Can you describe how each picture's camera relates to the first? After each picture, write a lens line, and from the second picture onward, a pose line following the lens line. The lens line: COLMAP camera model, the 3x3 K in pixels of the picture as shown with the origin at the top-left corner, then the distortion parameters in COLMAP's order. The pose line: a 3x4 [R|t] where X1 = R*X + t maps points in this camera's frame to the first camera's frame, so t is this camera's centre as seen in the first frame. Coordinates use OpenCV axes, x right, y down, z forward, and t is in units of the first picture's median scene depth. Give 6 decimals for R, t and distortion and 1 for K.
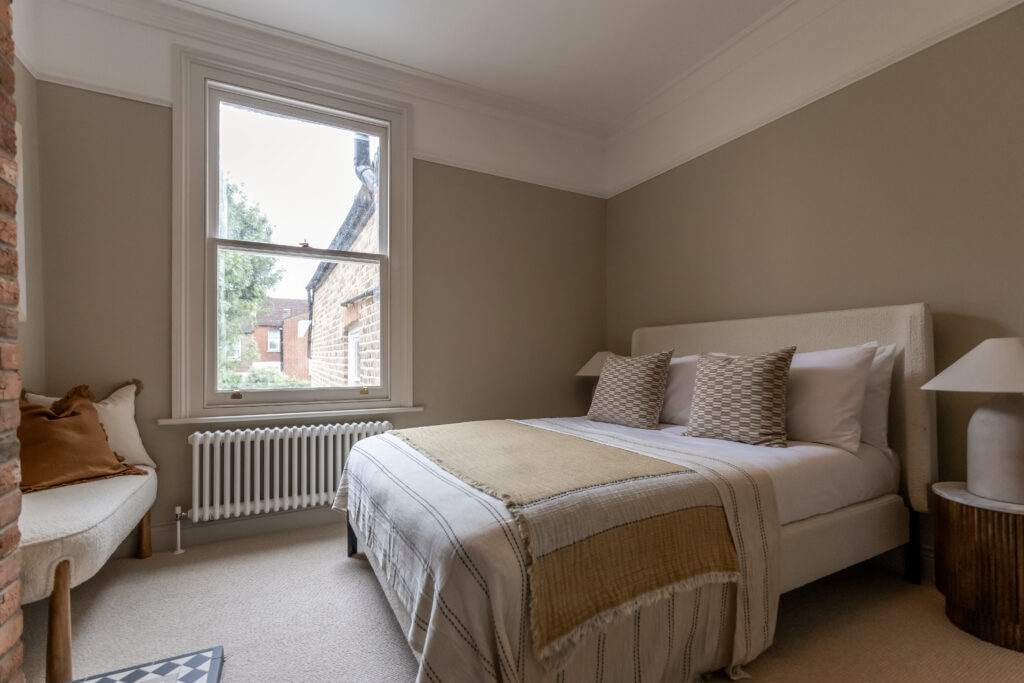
lens RADIAL K [[440.7, 0, 512.0], [0, 440.7, 341.5], [0, 0, 1]] dist [-0.000738, -0.000311]
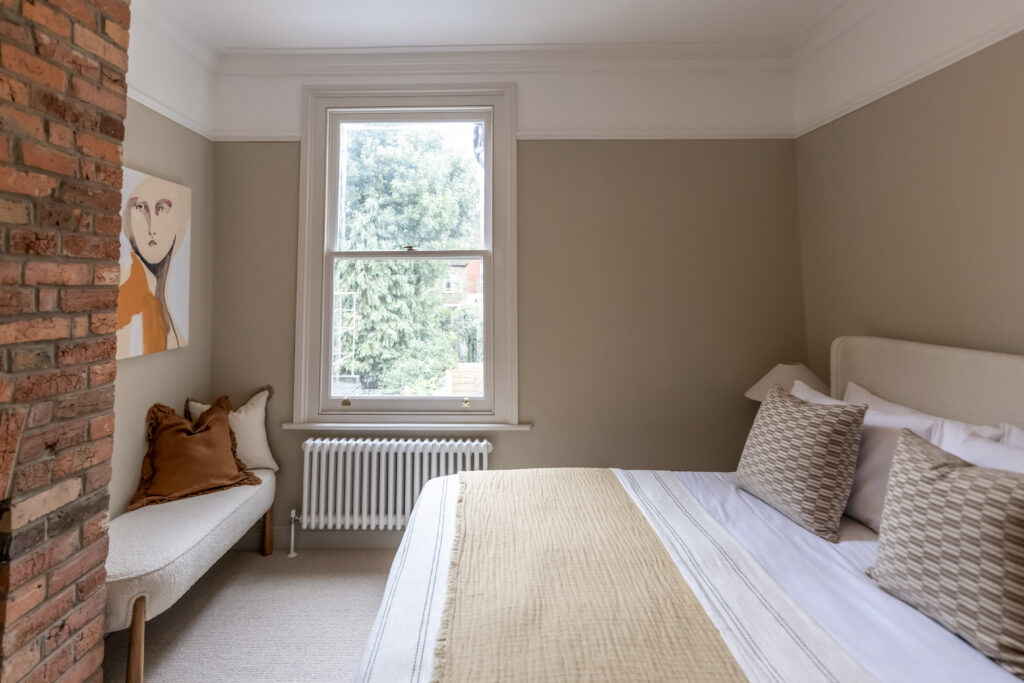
lens RADIAL K [[492.8, 0, 490.8], [0, 492.8, 237.4], [0, 0, 1]] dist [-0.000780, -0.000426]
pose [[0.883710, -0.042355, -0.466115, 0.276195], [0.010836, 0.997481, -0.070095, -0.214708], [0.467910, 0.056893, 0.881943, 0.139744]]
